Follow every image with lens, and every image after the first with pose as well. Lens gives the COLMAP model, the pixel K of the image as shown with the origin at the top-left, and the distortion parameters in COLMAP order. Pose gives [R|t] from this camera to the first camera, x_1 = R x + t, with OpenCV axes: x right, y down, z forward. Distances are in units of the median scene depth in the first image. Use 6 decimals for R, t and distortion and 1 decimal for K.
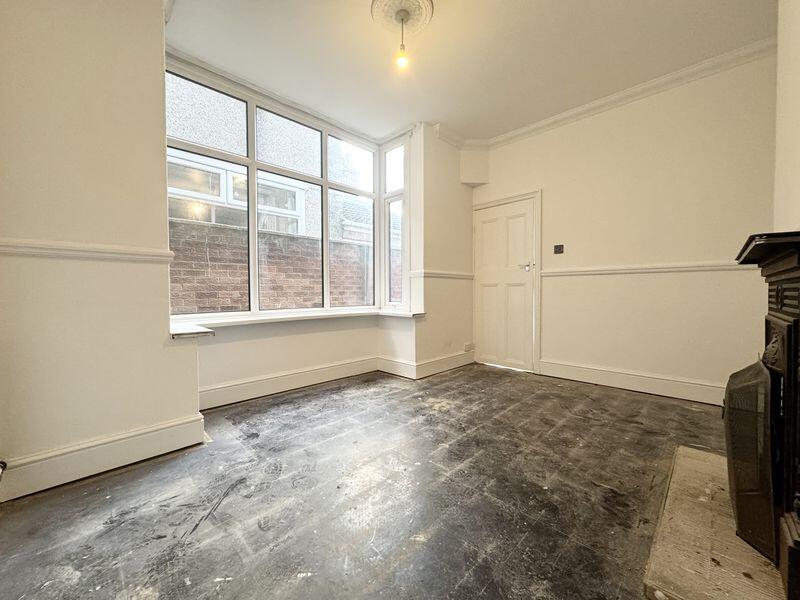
lens RADIAL K [[318.9, 0, 399.6], [0, 318.9, 299.0], [0, 0, 1]] dist [-0.001069, 0.000070]
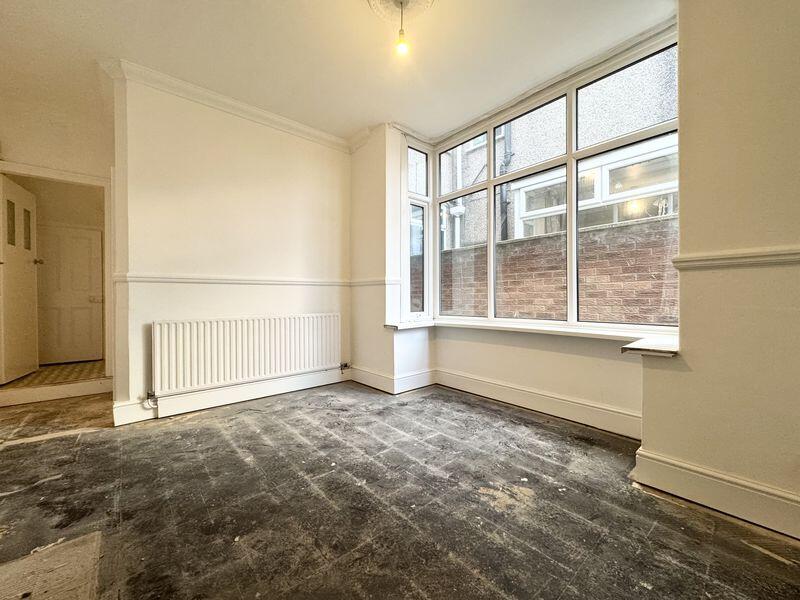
lens RADIAL K [[318.9, 0, 399.6], [0, 318.9, 299.0], [0, 0, 1]] dist [-0.001069, 0.000070]
pose [[-0.081521, 0.008233, -0.996638, 0.827383], [-0.015829, 0.999829, 0.009554, -0.040068], [0.996546, 0.016554, -0.081376, 0.975647]]
